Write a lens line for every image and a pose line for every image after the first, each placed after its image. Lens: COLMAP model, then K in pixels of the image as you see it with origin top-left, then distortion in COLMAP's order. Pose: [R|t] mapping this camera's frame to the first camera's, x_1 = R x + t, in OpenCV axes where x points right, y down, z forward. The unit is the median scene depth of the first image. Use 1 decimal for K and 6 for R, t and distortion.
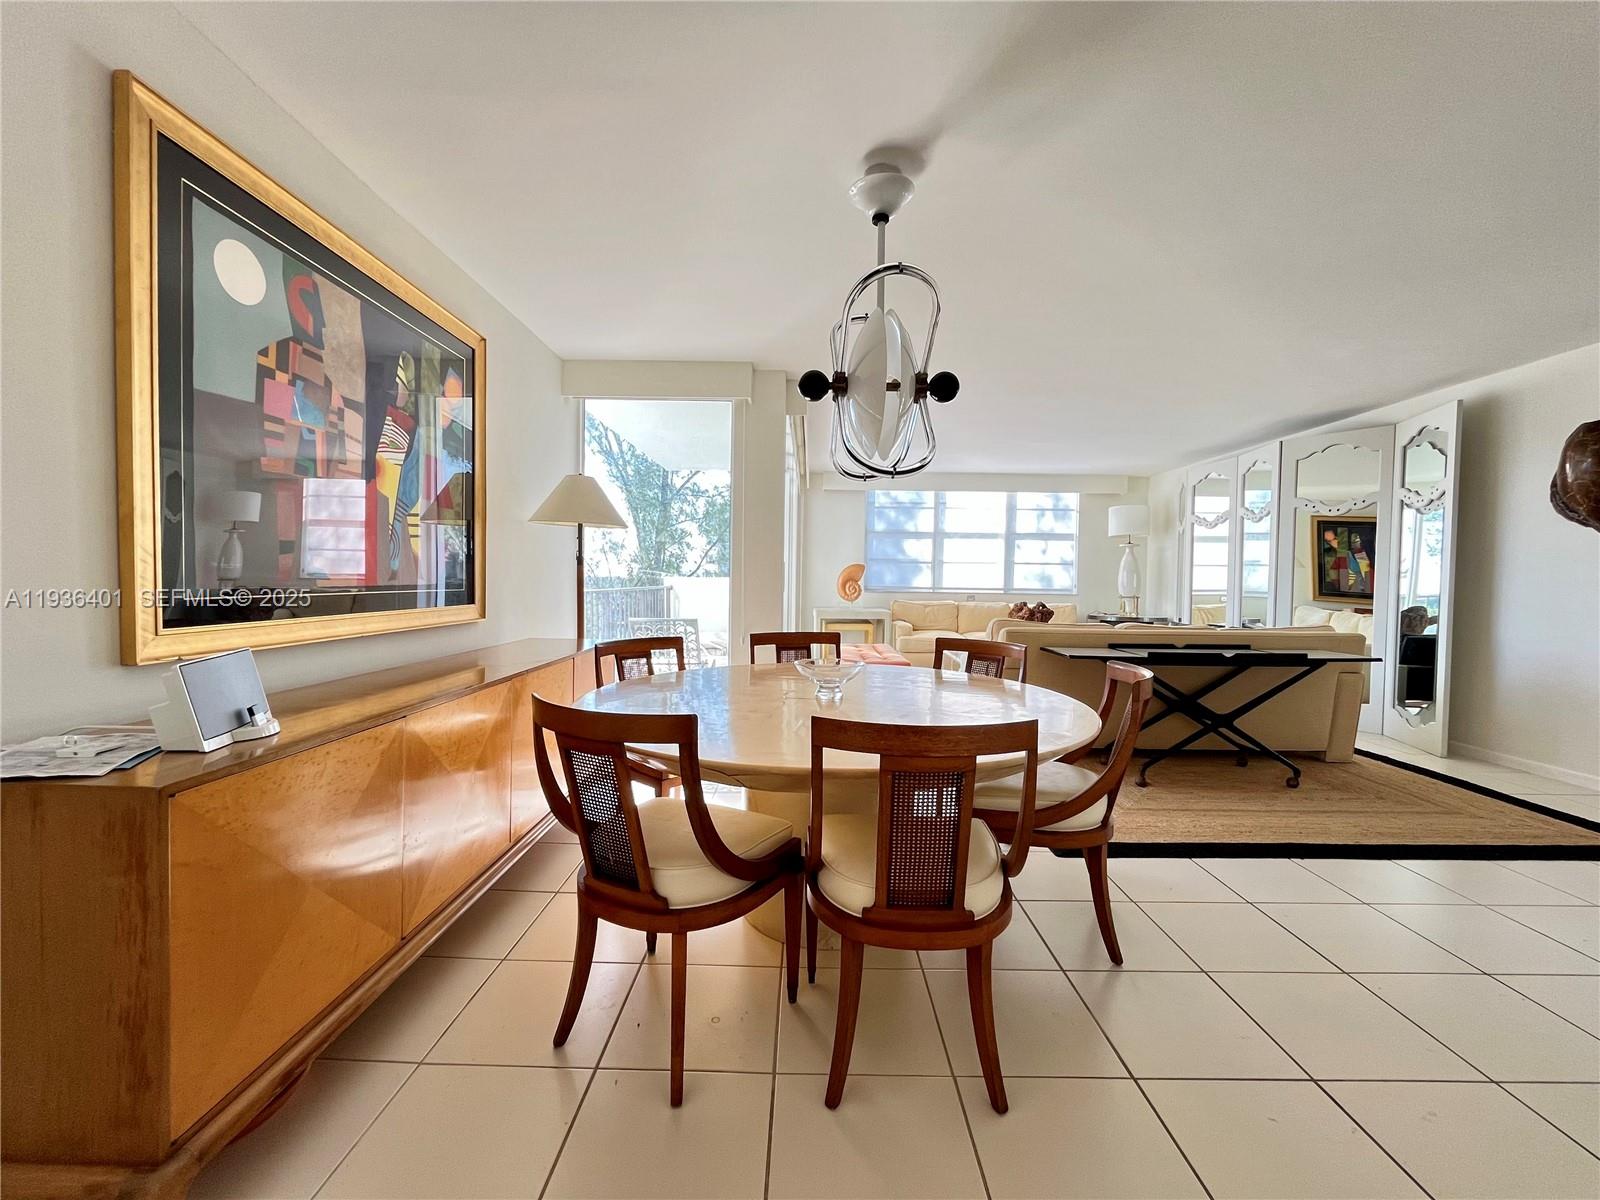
lens RADIAL K [[647.3, 0, 800.0], [0, 647.3, 600.0], [0, 0, 1]] dist [-0.002045, -0.000105]
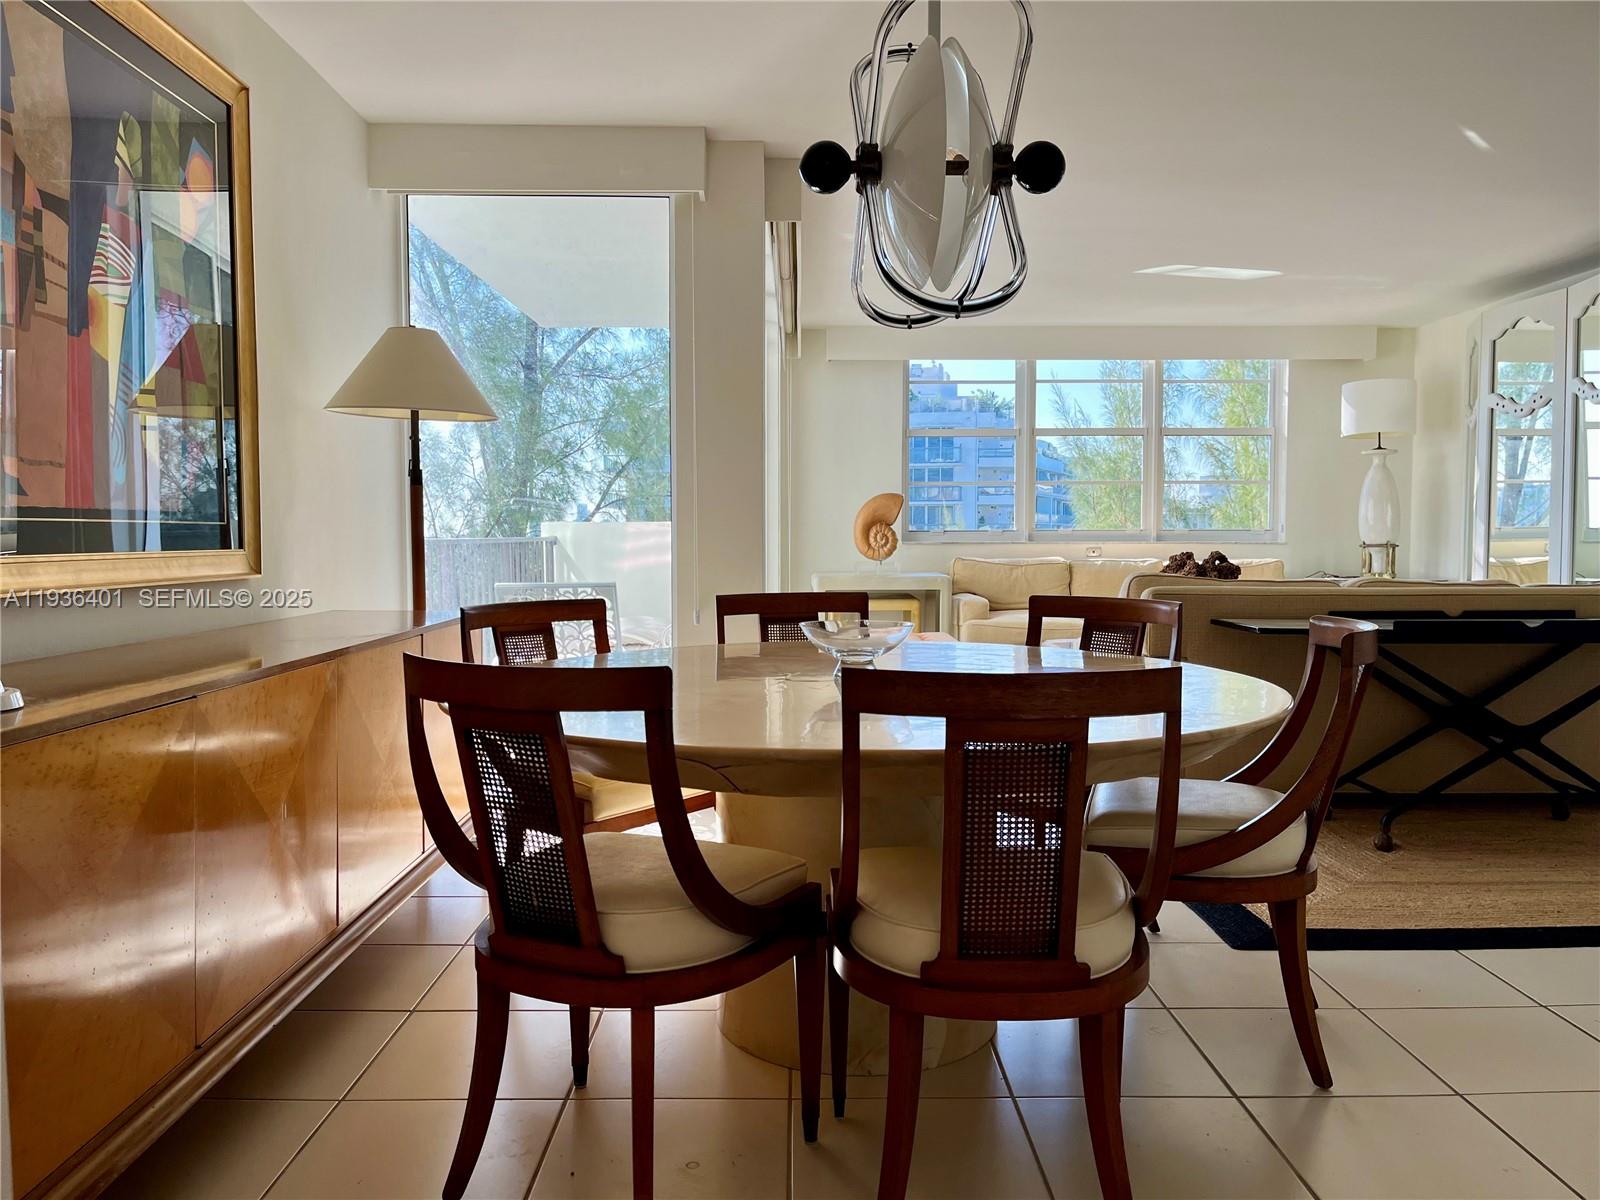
lens RADIAL K [[1202.0, 0, 800.0], [0, 1202.0, 600.0], [0, 0, 1]] dist [0.064852, -0.086970]
pose [[0.999772, -0.013821, 0.016304, -0.023319], [0.013465, 0.999673, 0.021741, 0.042961], [-0.016599, -0.021516, 0.999631, -0.123816]]
